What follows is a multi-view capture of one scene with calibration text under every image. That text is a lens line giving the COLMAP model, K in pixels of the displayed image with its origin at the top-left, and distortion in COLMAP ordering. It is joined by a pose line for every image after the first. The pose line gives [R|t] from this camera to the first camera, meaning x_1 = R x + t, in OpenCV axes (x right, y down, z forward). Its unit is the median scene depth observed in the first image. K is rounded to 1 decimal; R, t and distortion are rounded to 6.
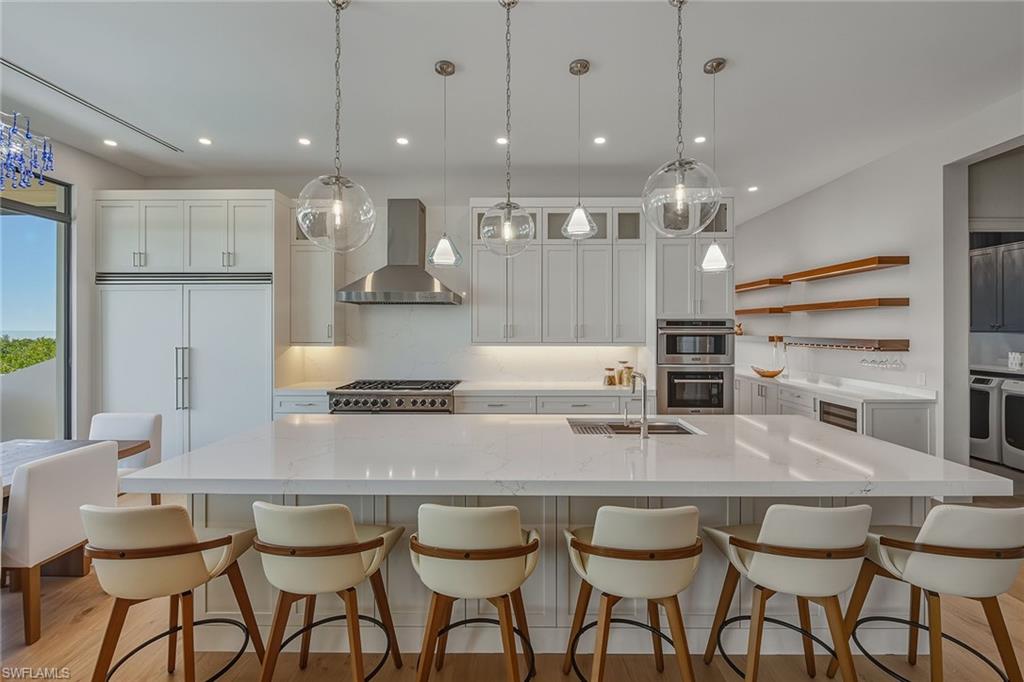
lens RADIAL K [[437.3, 0, 514.0], [0, 437.3, 333.2], [0, 0, 1]] dist [0.003037, 0.000300]
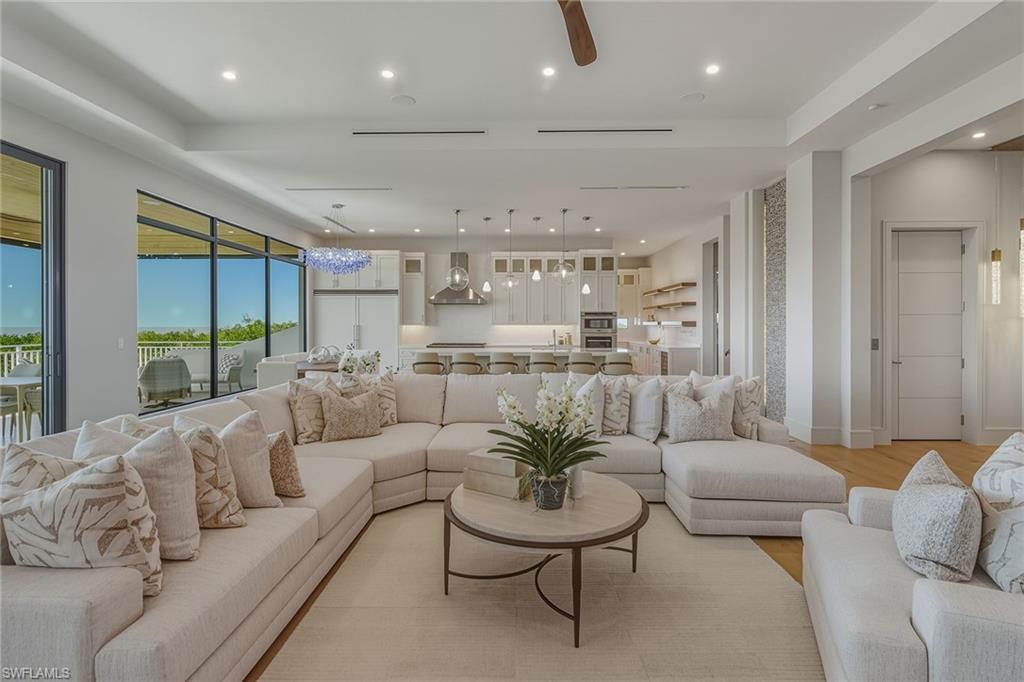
lens RADIAL K [[500.7, 0, 512.9], [0, 500.7, 339.1], [0, 0, 1]] dist [-0.005216, -0.000609]
pose [[0.999942, -0.000191, -0.010767, 0.024103], [0.000362, 0.999874, 0.015888, 0.060311], [0.010762, -0.015891, 0.999816, -1.403532]]
